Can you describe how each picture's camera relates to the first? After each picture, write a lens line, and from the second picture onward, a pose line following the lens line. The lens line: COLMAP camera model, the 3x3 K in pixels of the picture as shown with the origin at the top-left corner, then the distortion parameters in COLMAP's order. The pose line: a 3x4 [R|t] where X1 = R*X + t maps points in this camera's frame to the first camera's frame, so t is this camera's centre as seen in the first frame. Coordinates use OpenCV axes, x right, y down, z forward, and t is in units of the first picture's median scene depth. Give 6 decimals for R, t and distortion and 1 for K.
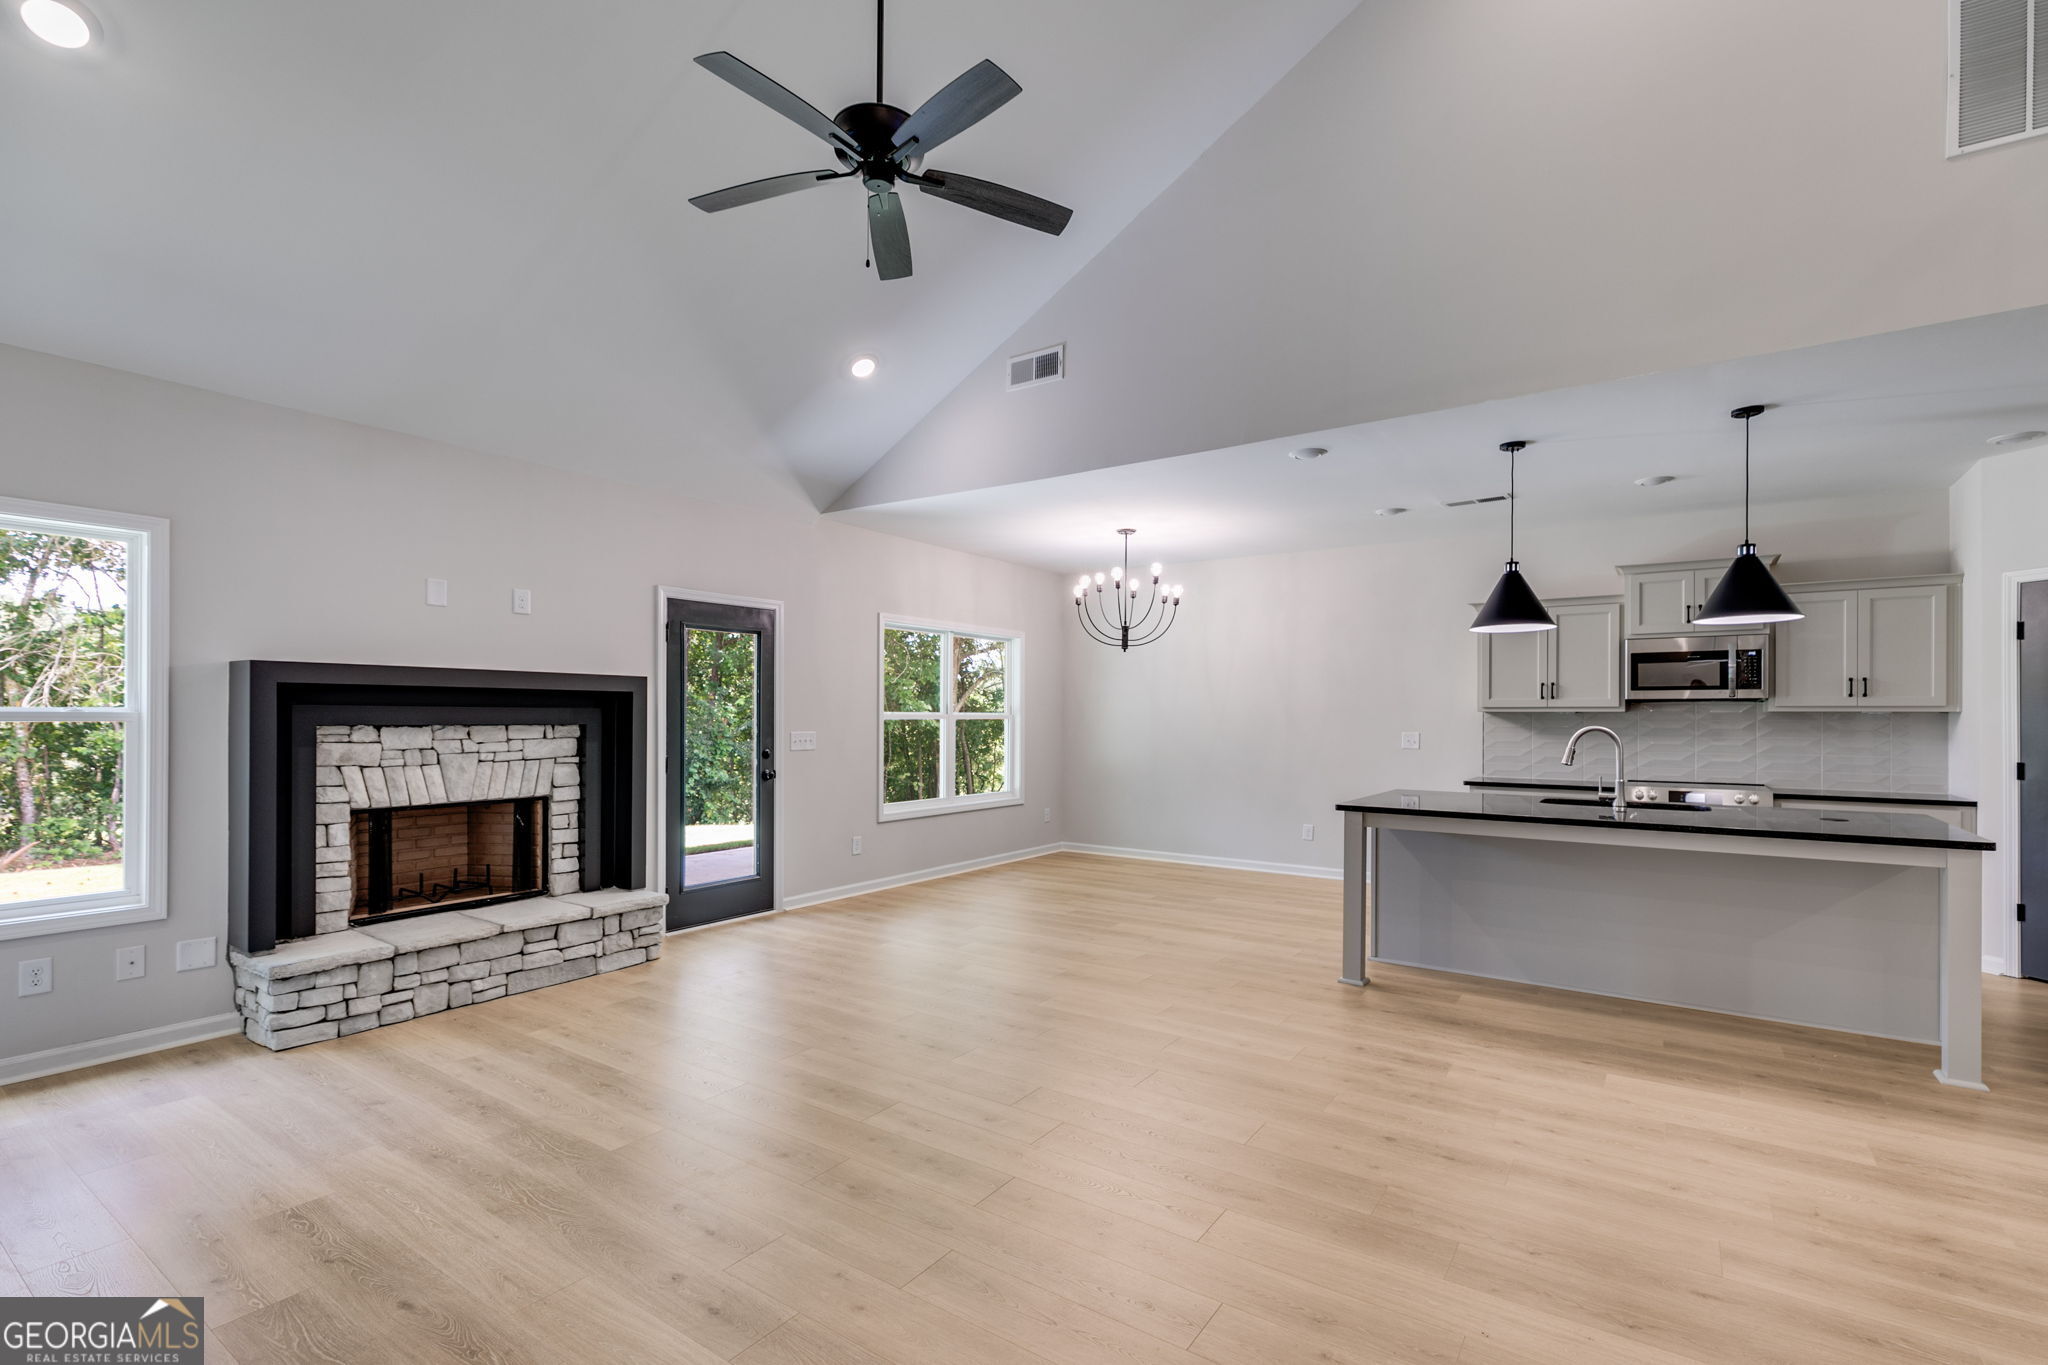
lens RADIAL K [[915.1, 0, 1039.9], [0, 915.1, 718.0], [0, 0, 1]] dist [-0.000417, 0.000096]
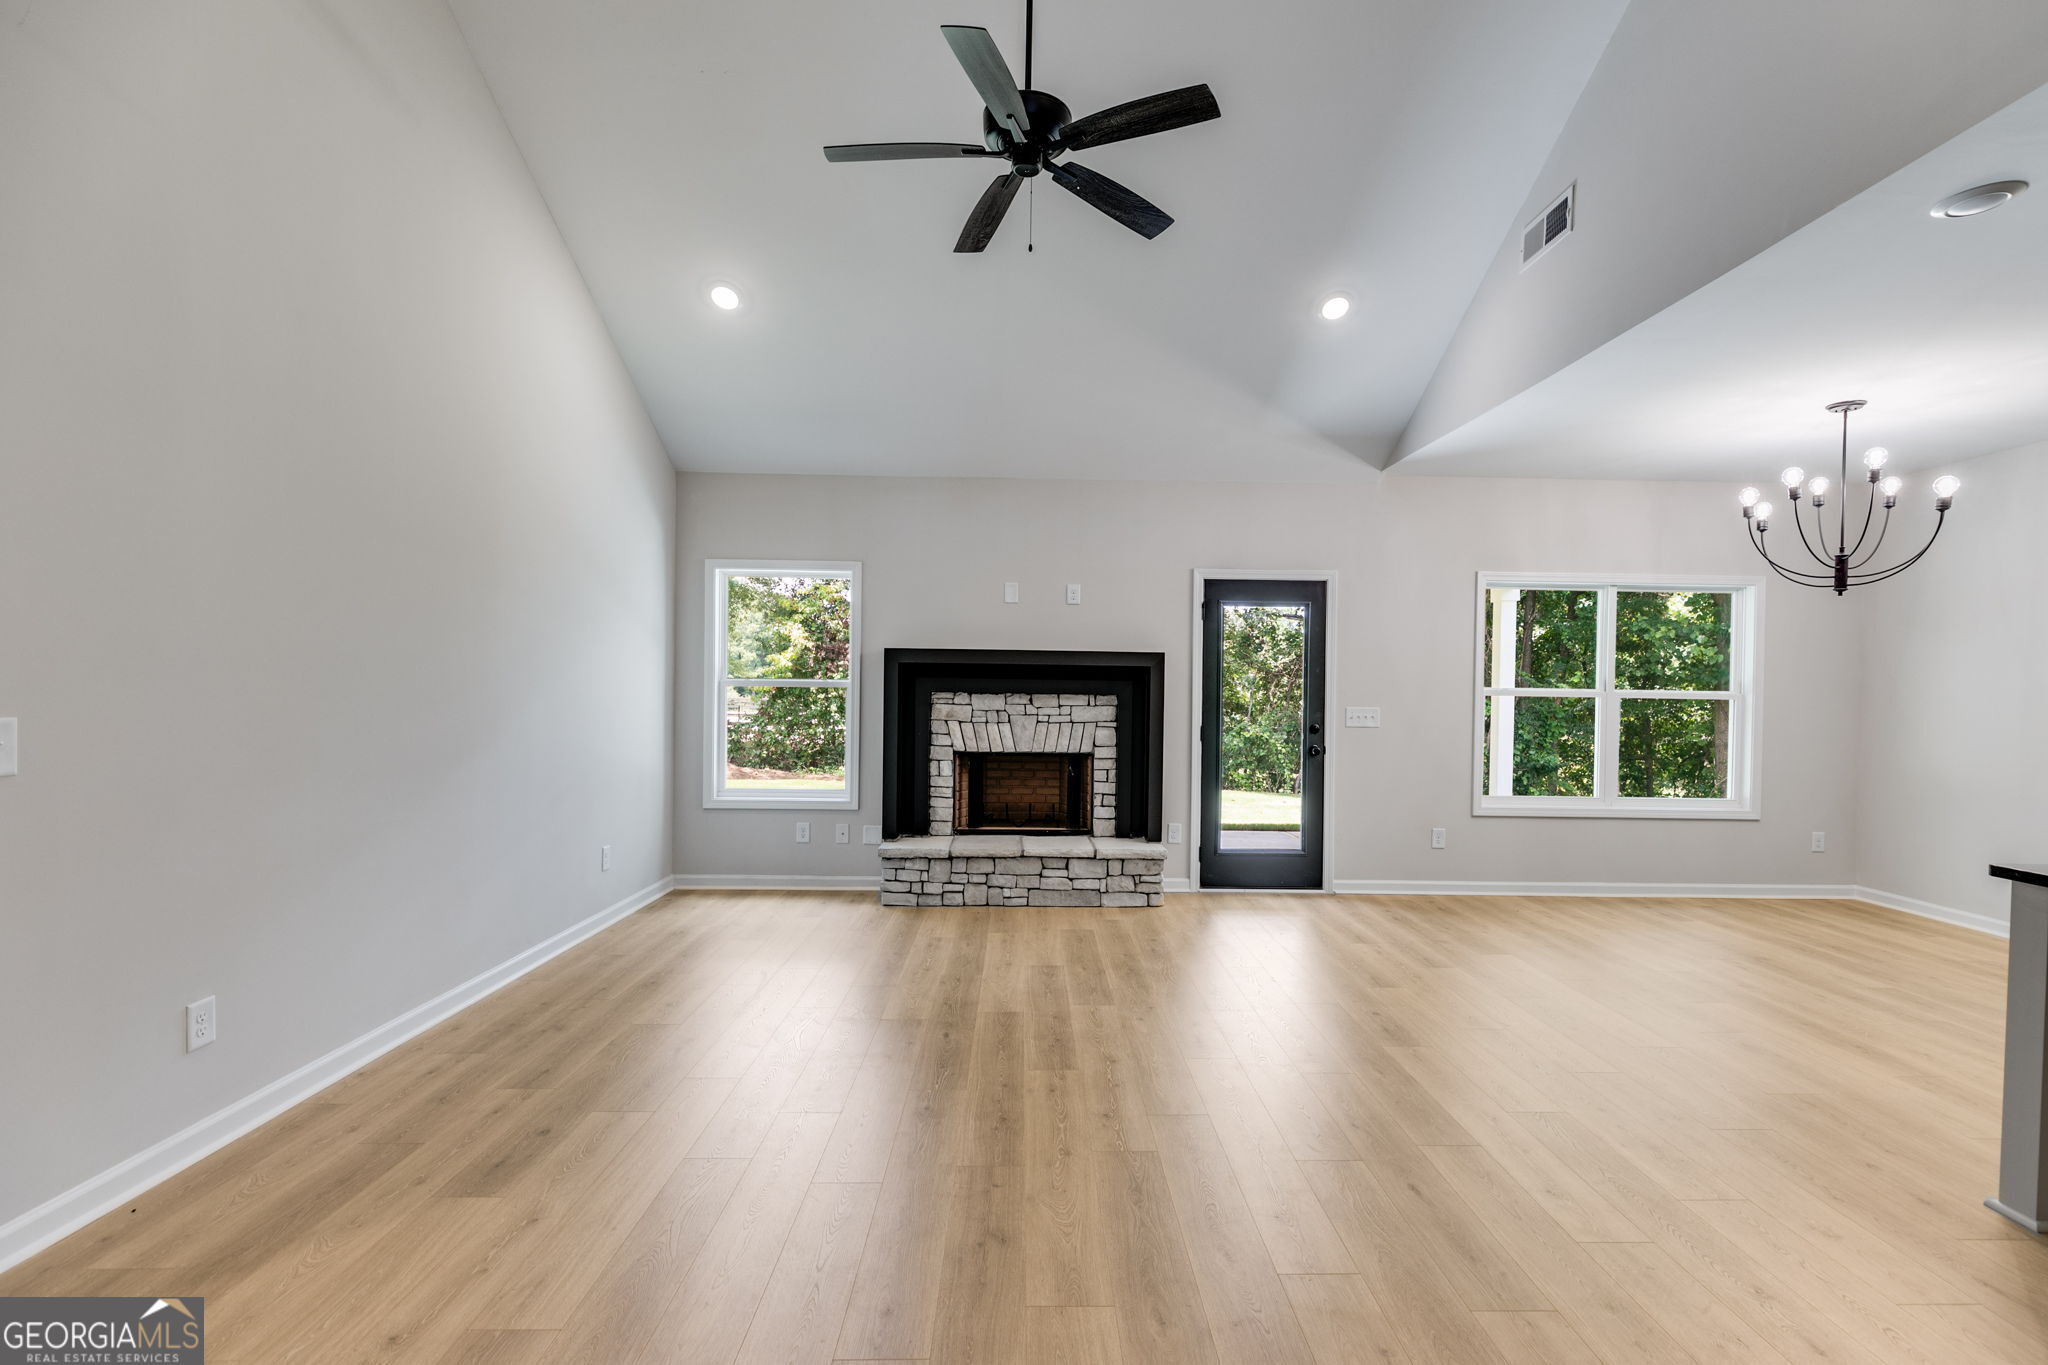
lens RADIAL K [[910.7, 0, 1047.3], [0, 910.7, 702.7], [0, 0, 1]] dist [0.000153, 0.000091]
pose [[0.583453, 0.019629, -0.811910, 0.428141], [-0.014274, 0.999801, 0.013914, 0.002522], [0.812021, 0.003471, 0.583617, 0.263922]]
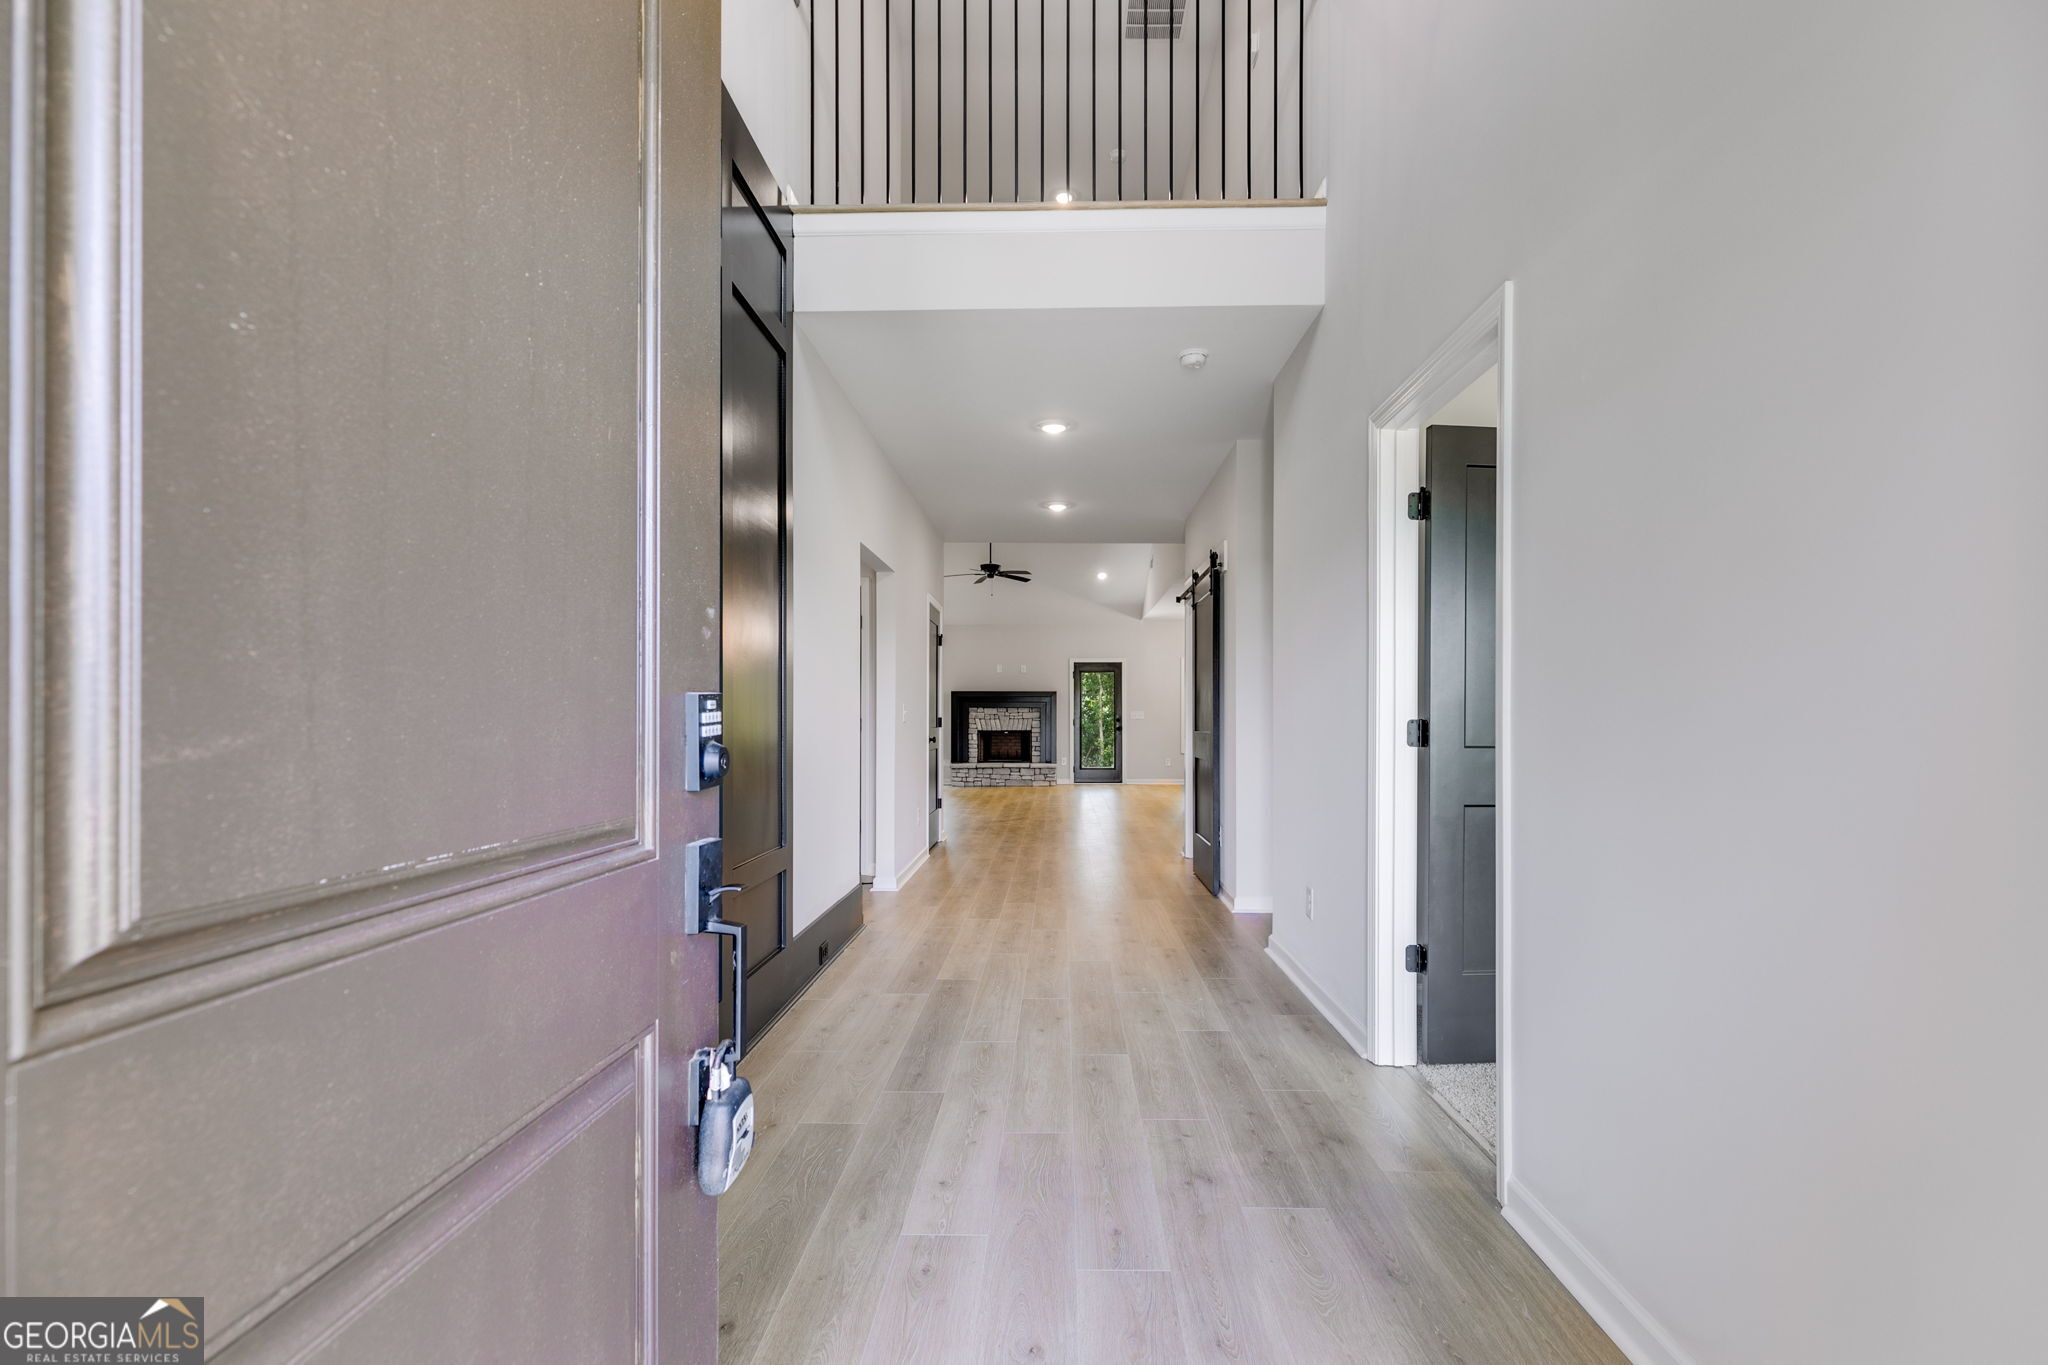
lens RADIAL K [[910.7, 0, 1047.3], [0, 910.7, 702.7], [0, 0, 1]] dist [0.000153, 0.000091]
pose [[0.551527, -0.004592, -0.834144, 2.227391], [-0.000374, 0.999983, -0.005752, 0.008255], [0.834157, 0.003485, 0.551517, -0.717323]]
